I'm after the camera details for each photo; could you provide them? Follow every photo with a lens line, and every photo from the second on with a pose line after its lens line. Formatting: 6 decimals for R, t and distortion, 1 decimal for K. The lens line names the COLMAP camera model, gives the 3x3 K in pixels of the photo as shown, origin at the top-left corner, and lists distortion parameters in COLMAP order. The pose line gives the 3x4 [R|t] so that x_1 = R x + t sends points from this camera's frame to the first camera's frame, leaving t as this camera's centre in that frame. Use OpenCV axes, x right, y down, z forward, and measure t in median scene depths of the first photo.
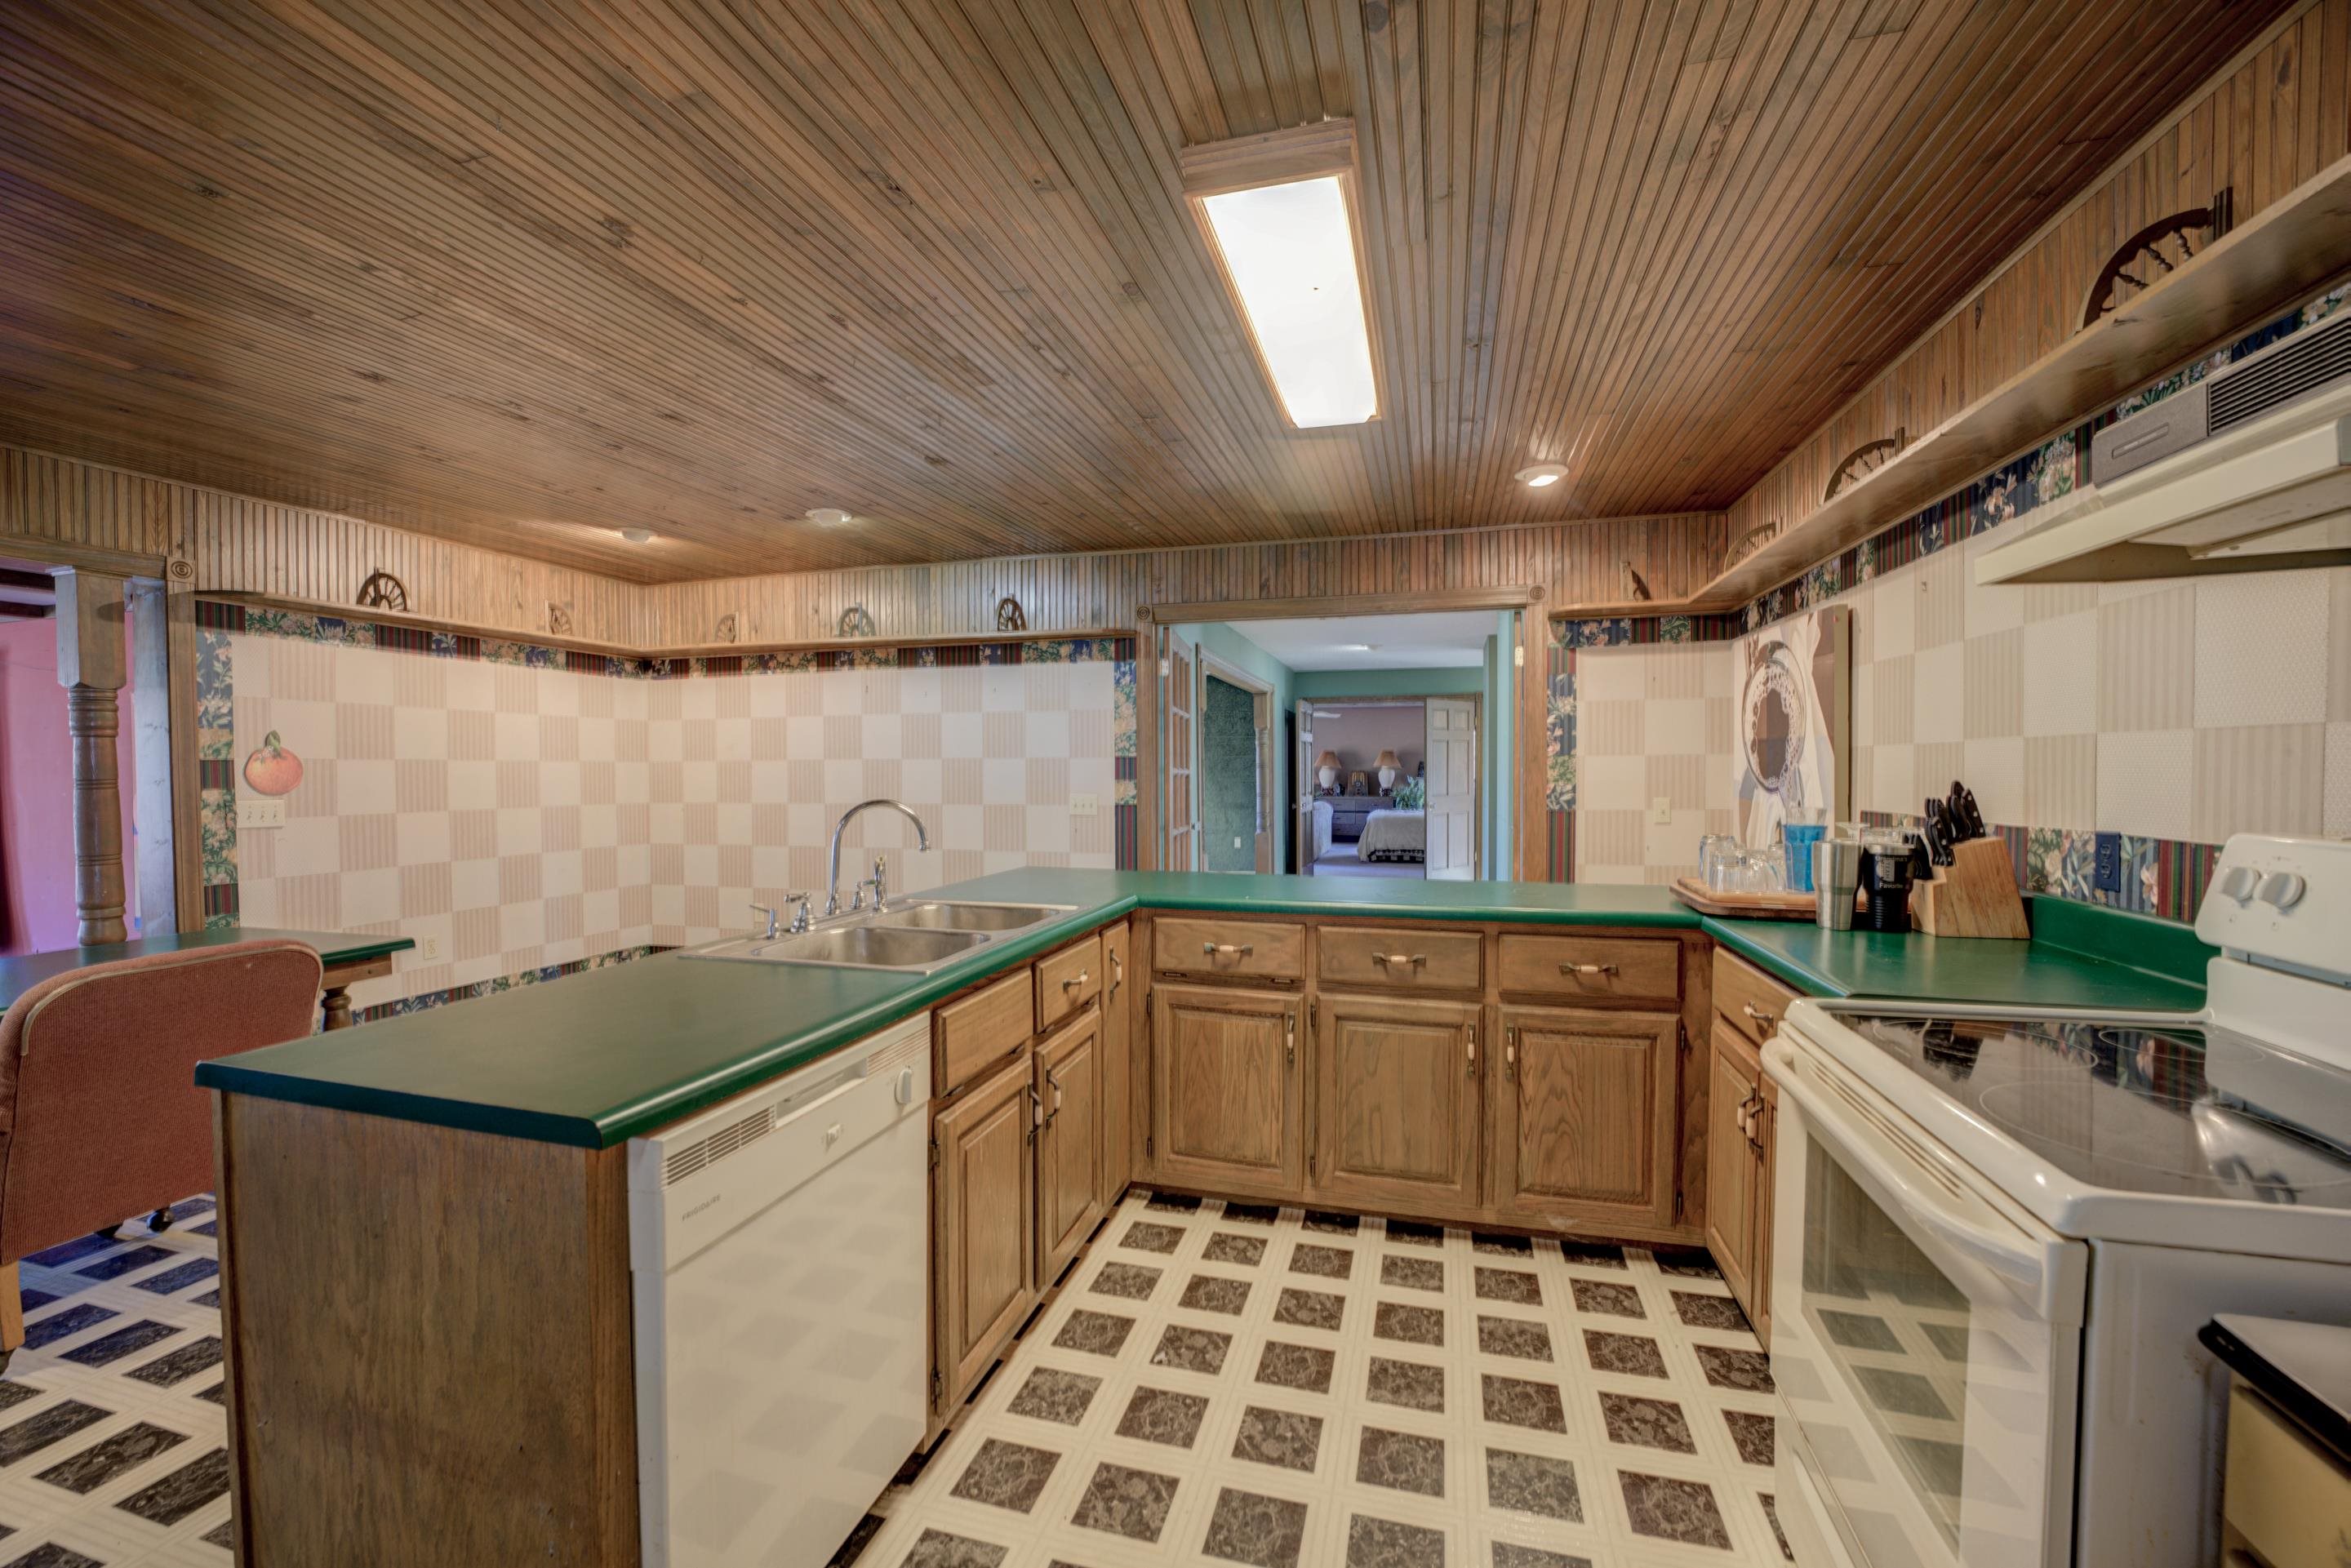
lens RADIAL K [[943.6, 0, 1172.5], [0, 943.6, 795.1], [0, 0, 1]] dist [-0.021035, 0.000127]
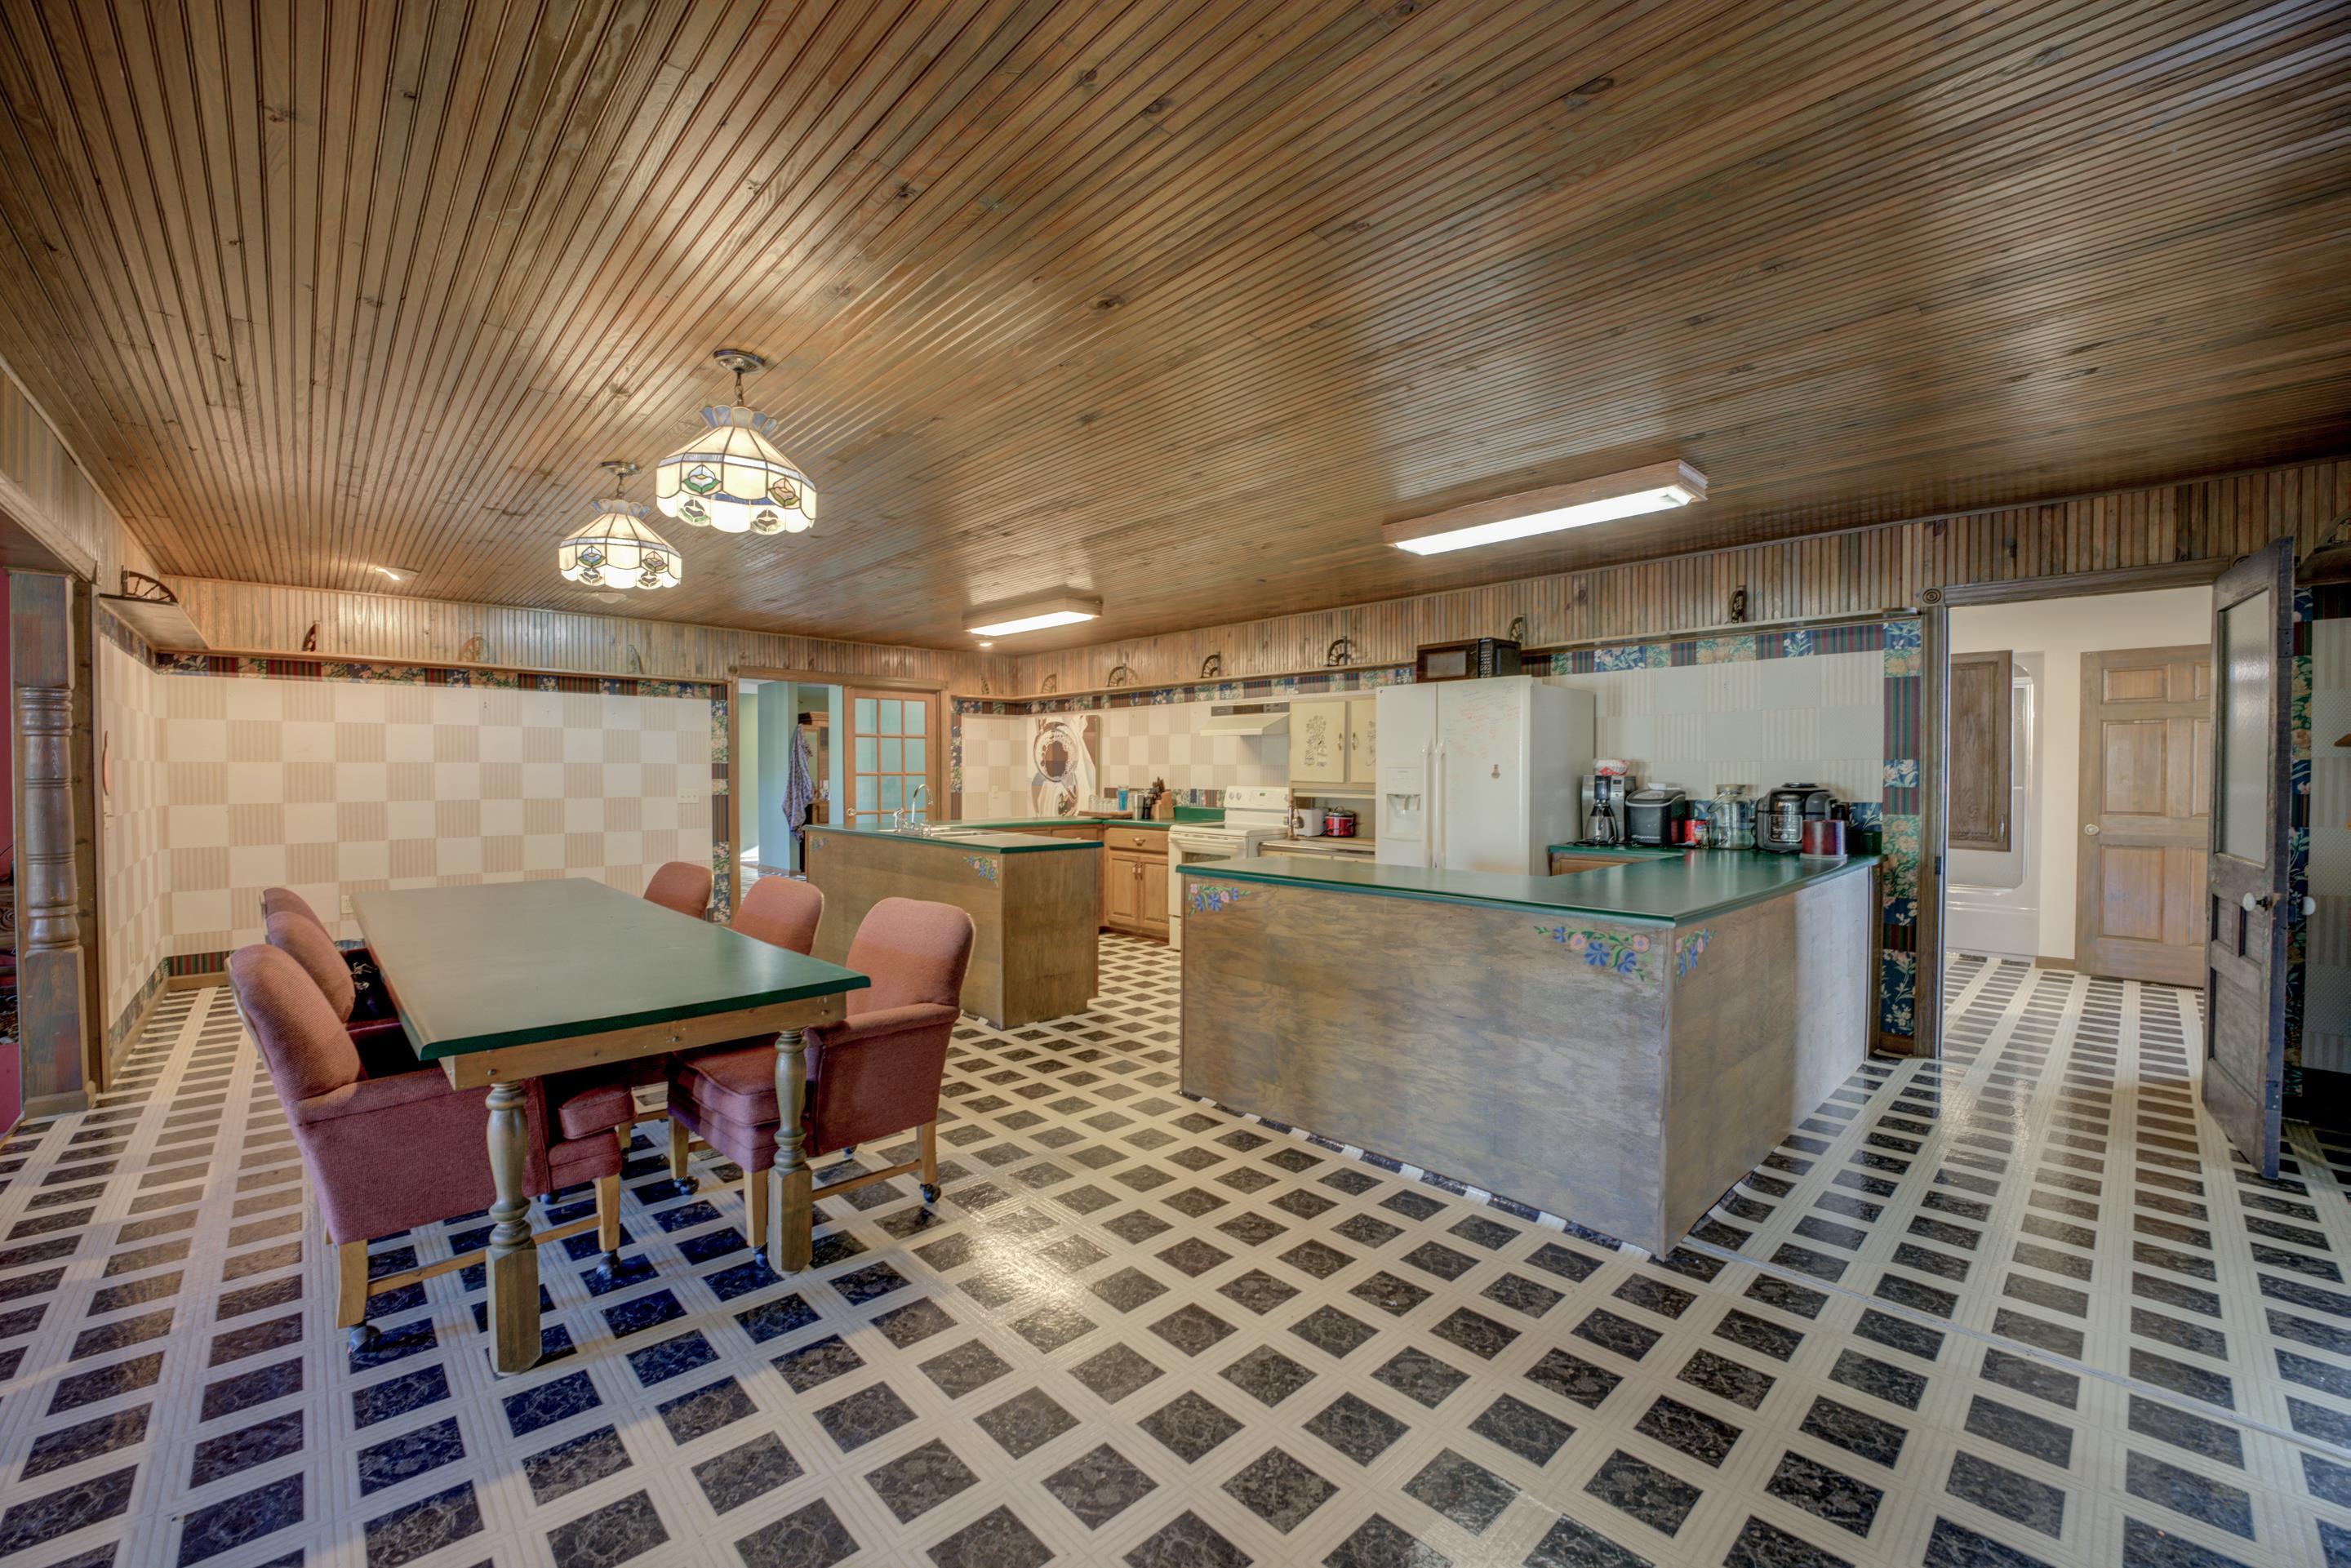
lens RADIAL K [[943.6, 0, 1171.3], [0, 943.6, 783.6], [0, 0, 1]] dist [-0.021035, 0.000127]
pose [[0.512808, -0.007315, 0.858472, -0.981940], [0.018823, 0.999819, -0.002725, 0.009662], [-0.858297, 0.017556, 0.512852, -0.402087]]
